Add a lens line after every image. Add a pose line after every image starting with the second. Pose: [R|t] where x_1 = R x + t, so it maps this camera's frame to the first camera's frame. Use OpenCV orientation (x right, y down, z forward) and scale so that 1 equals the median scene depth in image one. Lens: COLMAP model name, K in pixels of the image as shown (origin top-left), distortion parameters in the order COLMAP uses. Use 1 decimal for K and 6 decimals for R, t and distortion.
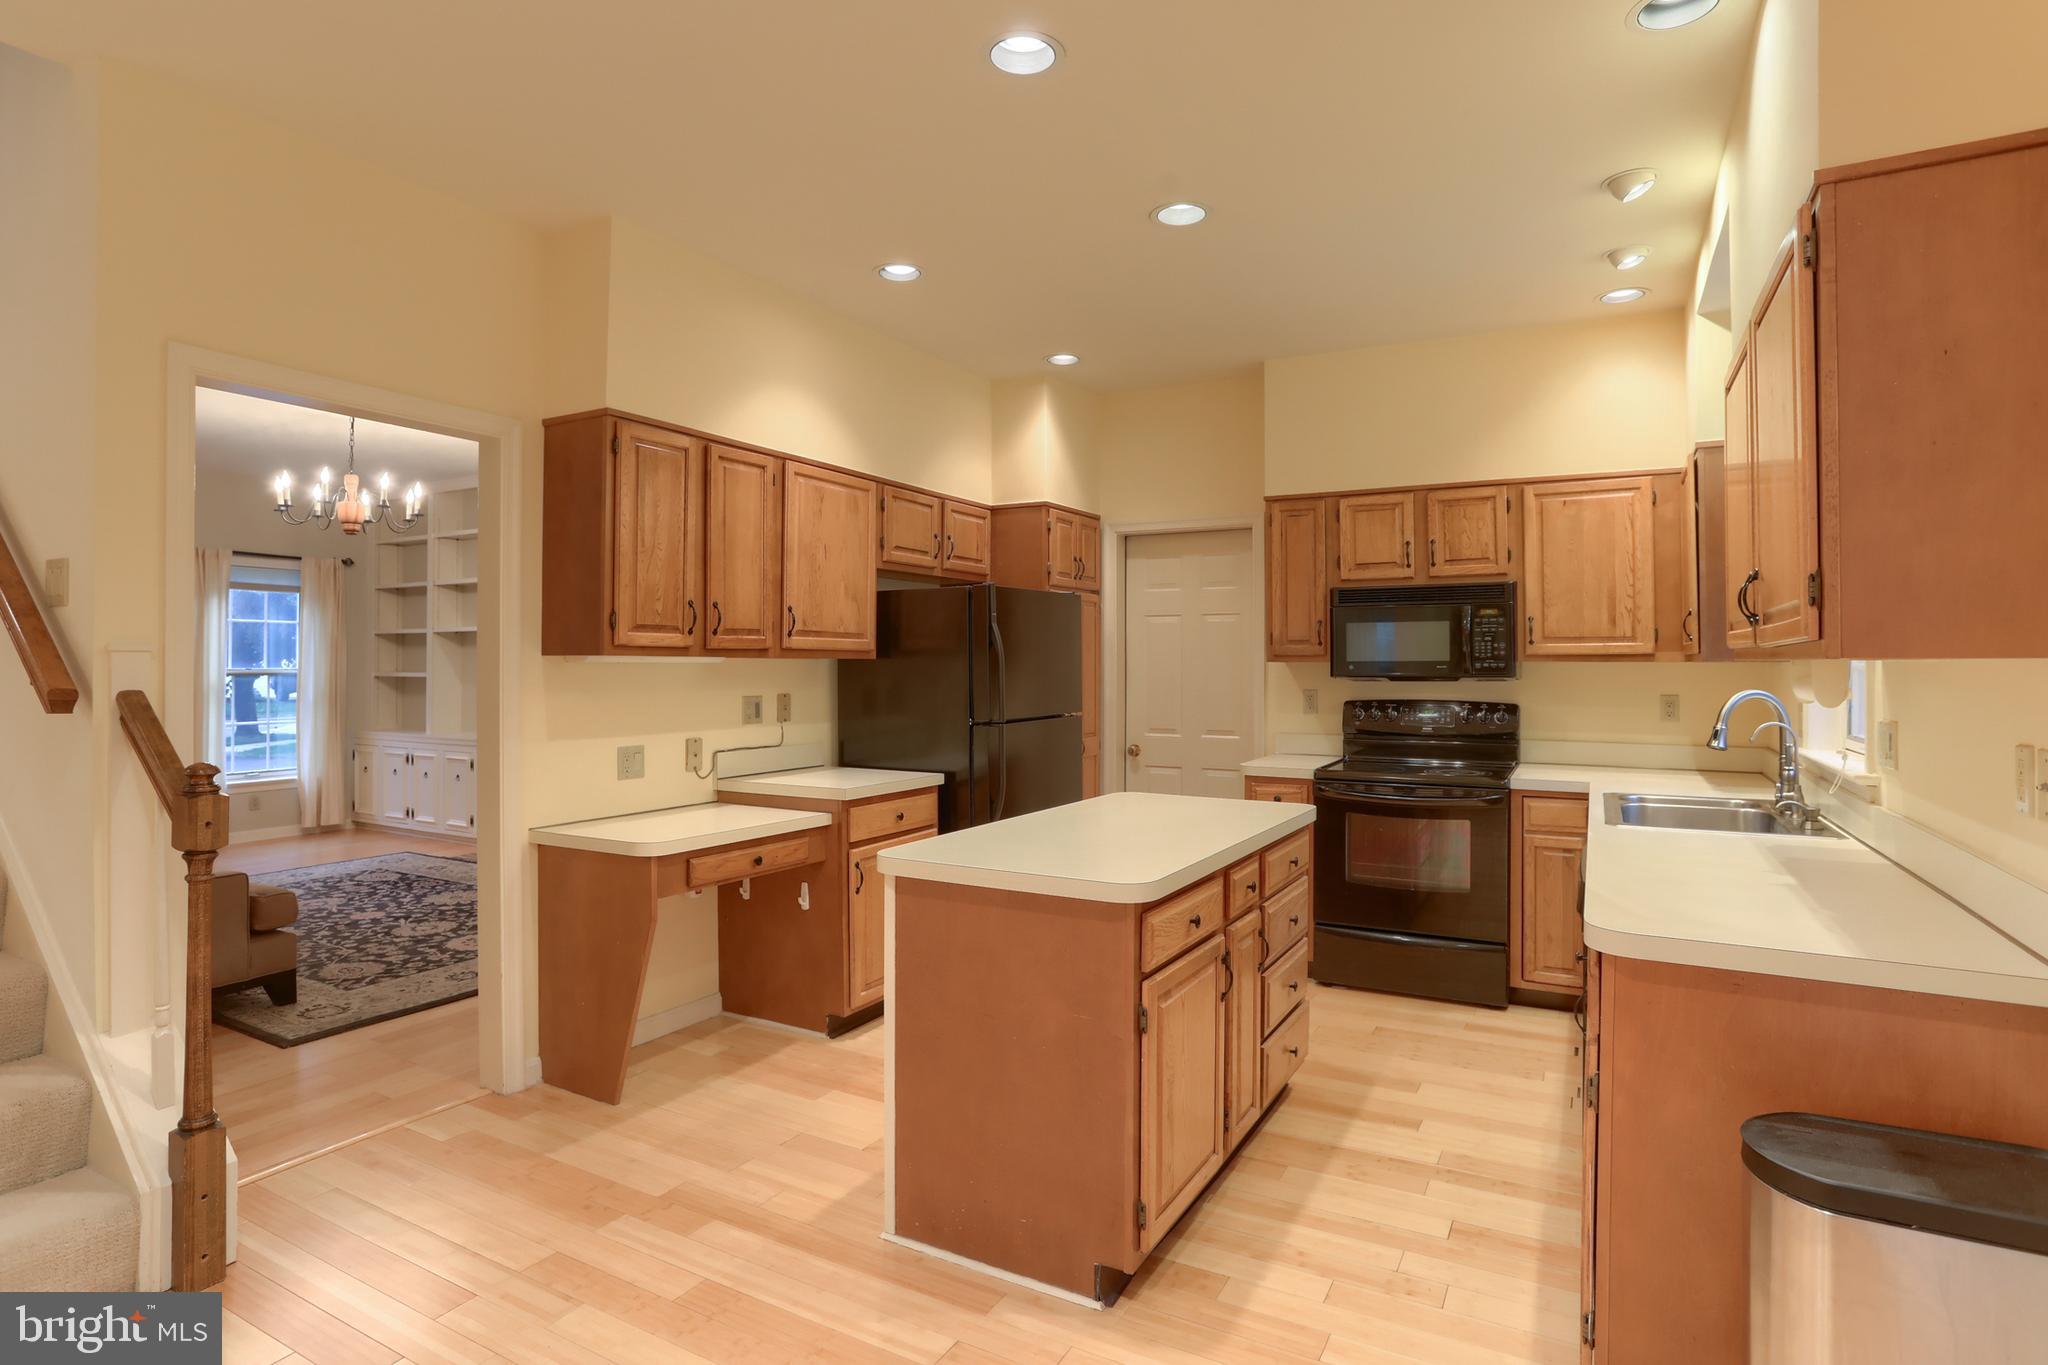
lens RADIAL K [[1082.9, 0, 1024.0], [0, 1082.9, 682.5], [0, 0, 1]] dist [-0.069845, 0.059540]
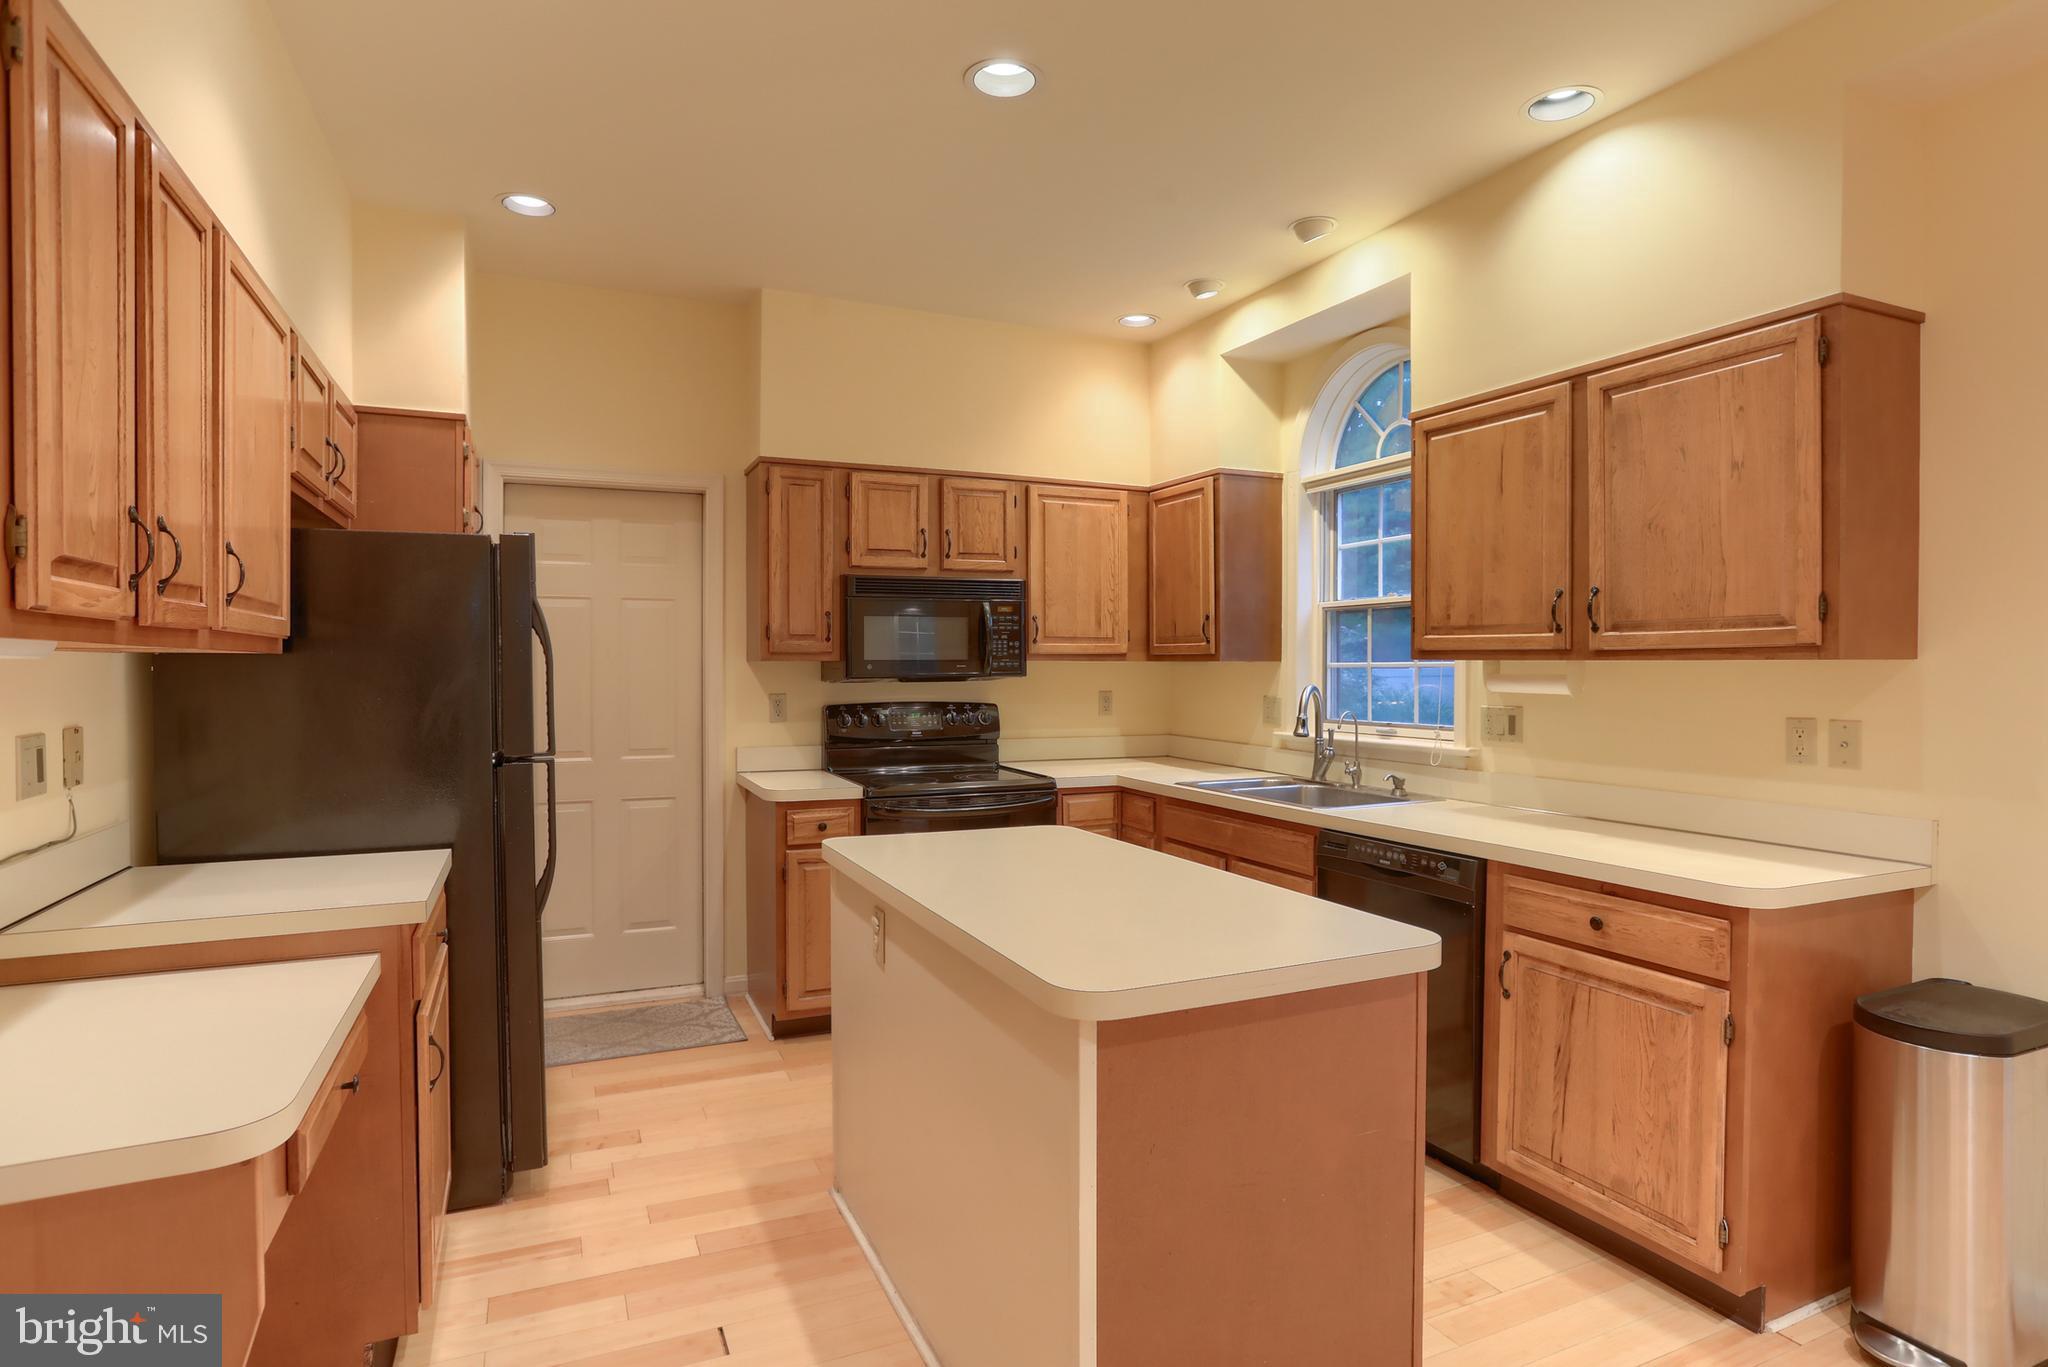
lens RADIAL K [[1082.9, 0, 1024.0], [0, 1082.9, 683.5], [0, 0, 1]] dist [-0.069845, 0.059540]
pose [[0.607161, -0.014201, 0.794452, -0.335576], [0.011868, 0.999891, 0.008803, -0.007143], [-0.794491, 0.004084, 0.607263, 0.387649]]
